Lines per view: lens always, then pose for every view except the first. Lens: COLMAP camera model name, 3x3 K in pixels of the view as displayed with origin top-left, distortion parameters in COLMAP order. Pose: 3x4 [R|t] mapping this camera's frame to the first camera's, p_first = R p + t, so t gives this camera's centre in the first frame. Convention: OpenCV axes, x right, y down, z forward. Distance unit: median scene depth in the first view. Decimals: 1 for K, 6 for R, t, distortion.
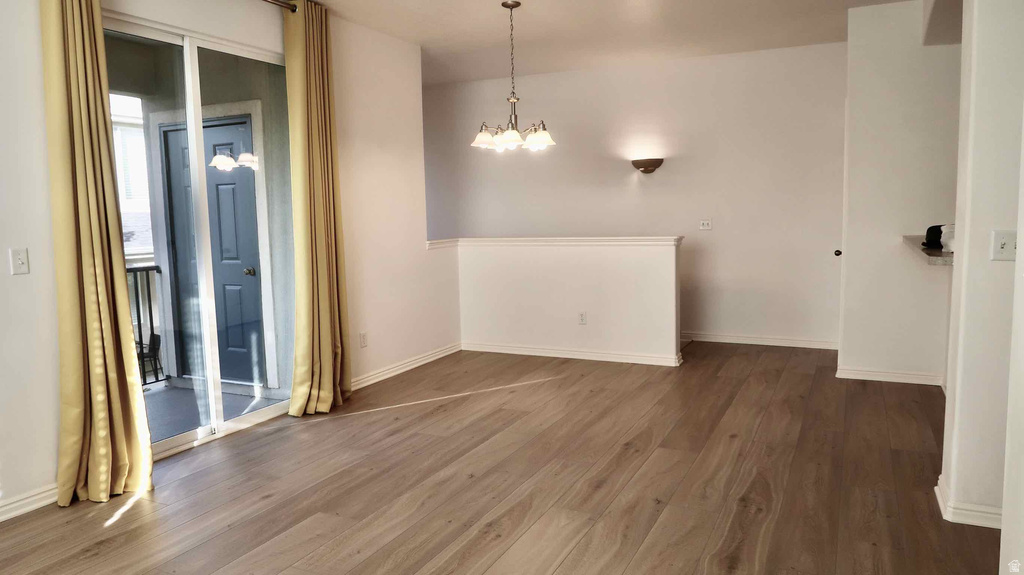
lens RADIAL K [[700.4, 0, 511.4], [0, 700.4, 288.1], [0, 0, 1]] dist [-0.022719, 0.001806]
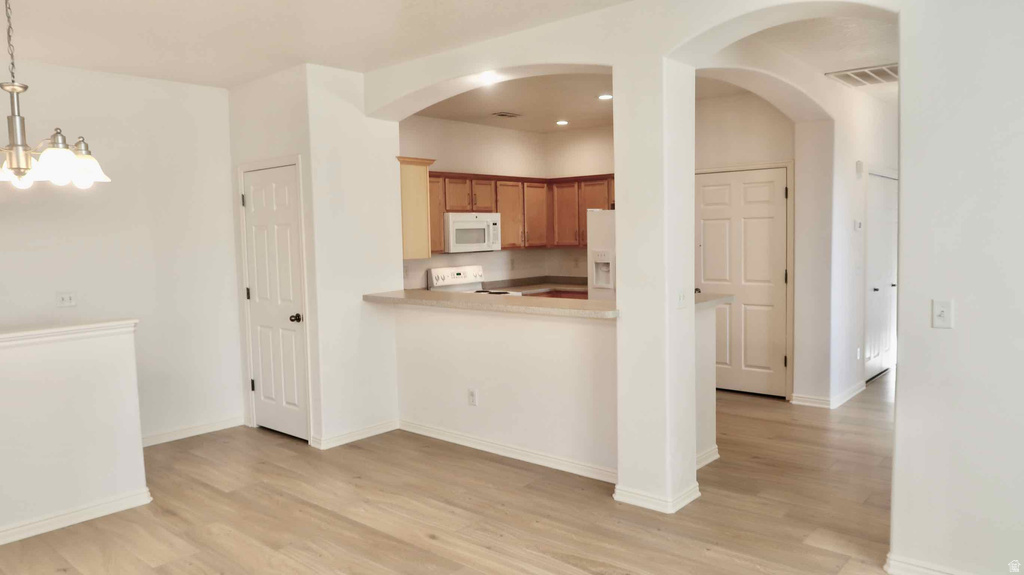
lens RADIAL K [[700.4, 0, 511.5], [0, 700.4, 287.2], [0, 0, 1]] dist [-0.022719, 0.001806]
pose [[0.251865, -0.058283, 0.966006, -0.436613], [0.124922, 0.991792, 0.027267, -0.099626], [-0.959666, 0.113808, 0.257079, 0.581195]]
